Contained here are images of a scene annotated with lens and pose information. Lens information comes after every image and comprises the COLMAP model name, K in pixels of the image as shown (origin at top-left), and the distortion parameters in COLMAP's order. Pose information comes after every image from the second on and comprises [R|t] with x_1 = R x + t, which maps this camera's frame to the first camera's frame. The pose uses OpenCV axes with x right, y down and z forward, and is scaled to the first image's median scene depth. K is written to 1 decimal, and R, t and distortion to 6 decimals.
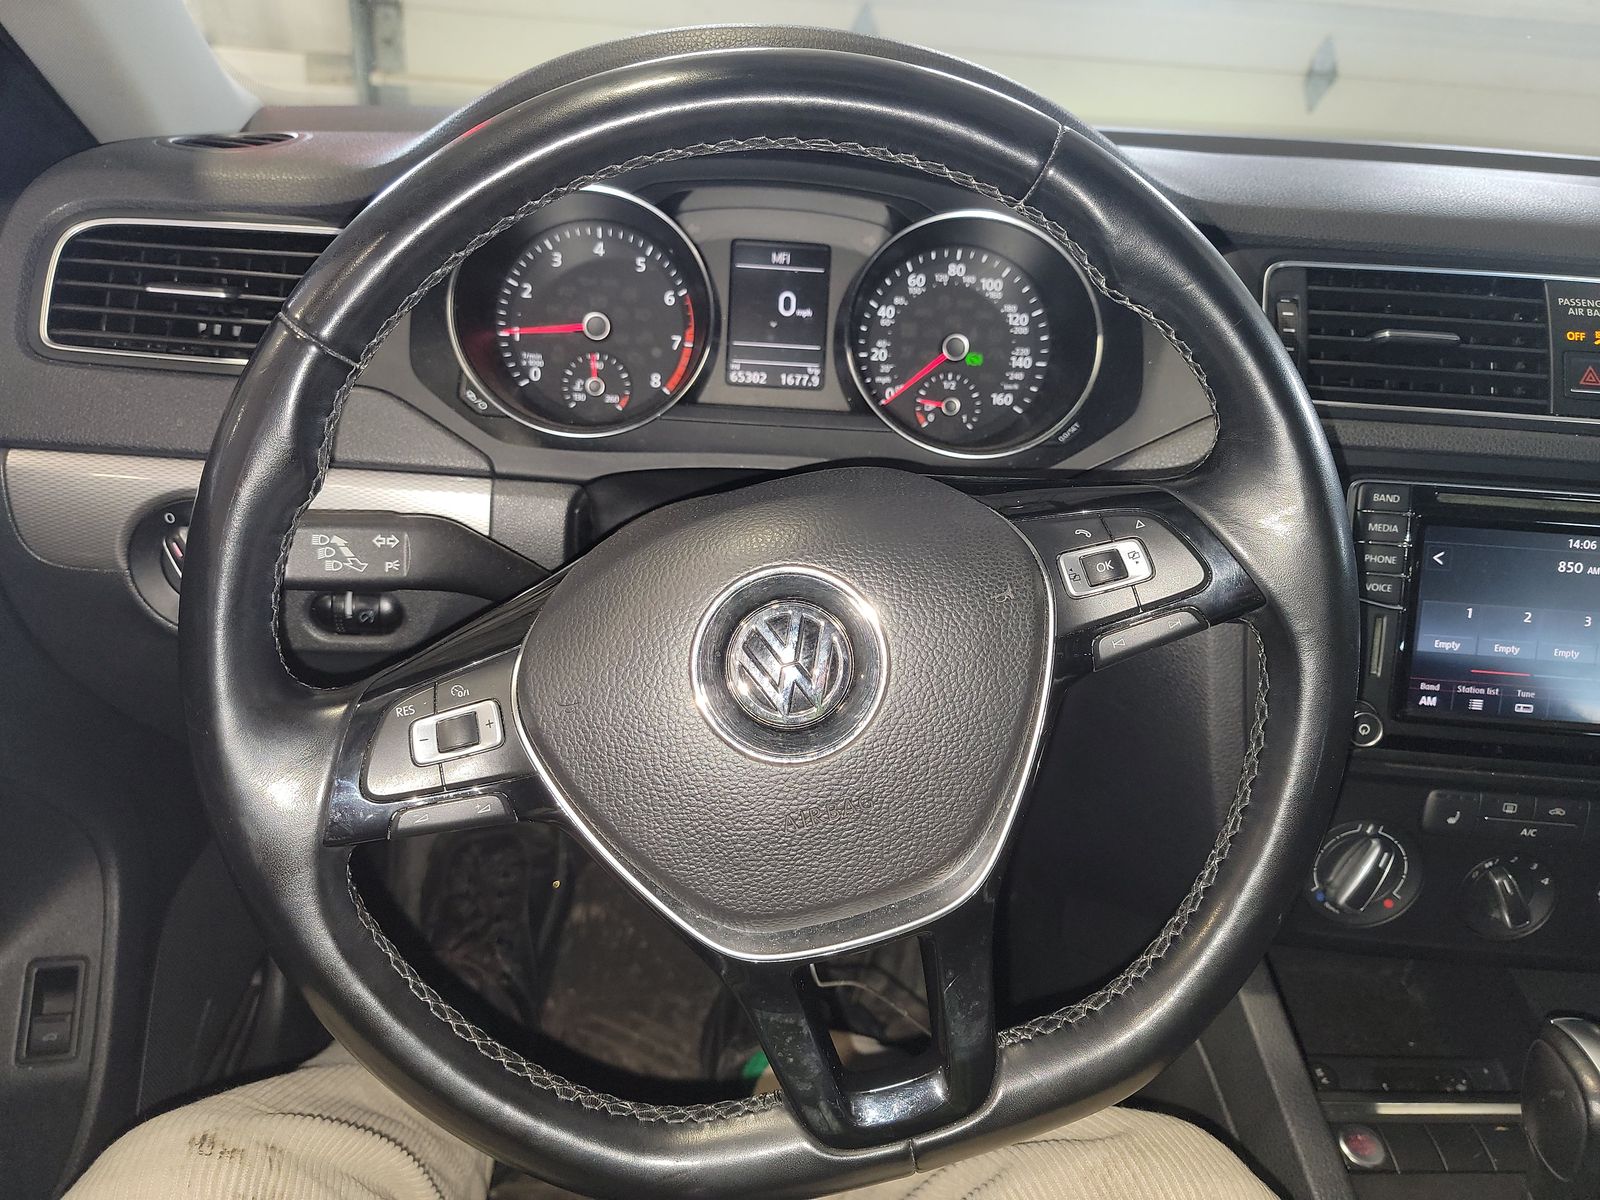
lens RADIAL K [[1104.8, 0, 815.0], [0, 1104.8, 605.1], [0, 0, 1]] dist [0.002268, -0.008701]
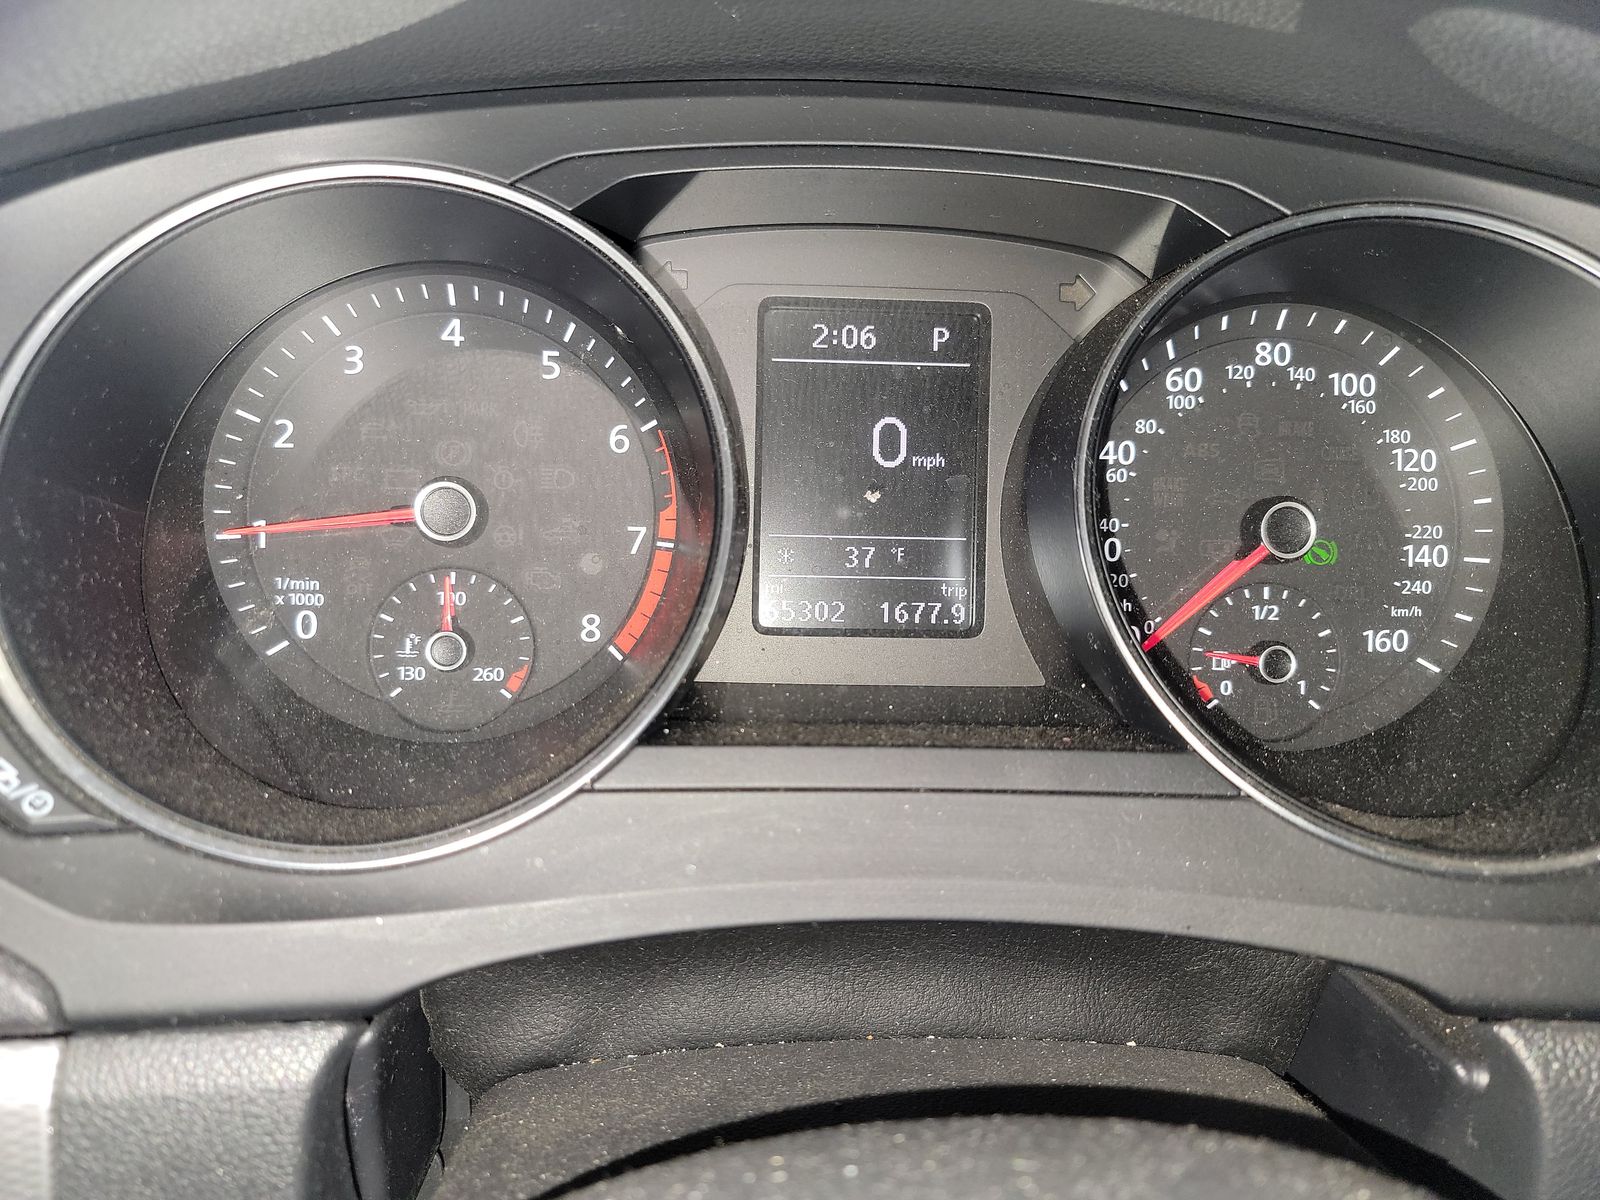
lens RADIAL K [[1104.8, 0, 788.0], [0, 1104.8, 592.5], [0, 0, 1]] dist [0.002268, -0.008701]
pose [[0.999532, -0.030570, -0.001412, -0.066462], [0.030352, 0.996180, -0.081879, -0.178996], [0.003910, 0.081798, 0.996641, 0.570309]]
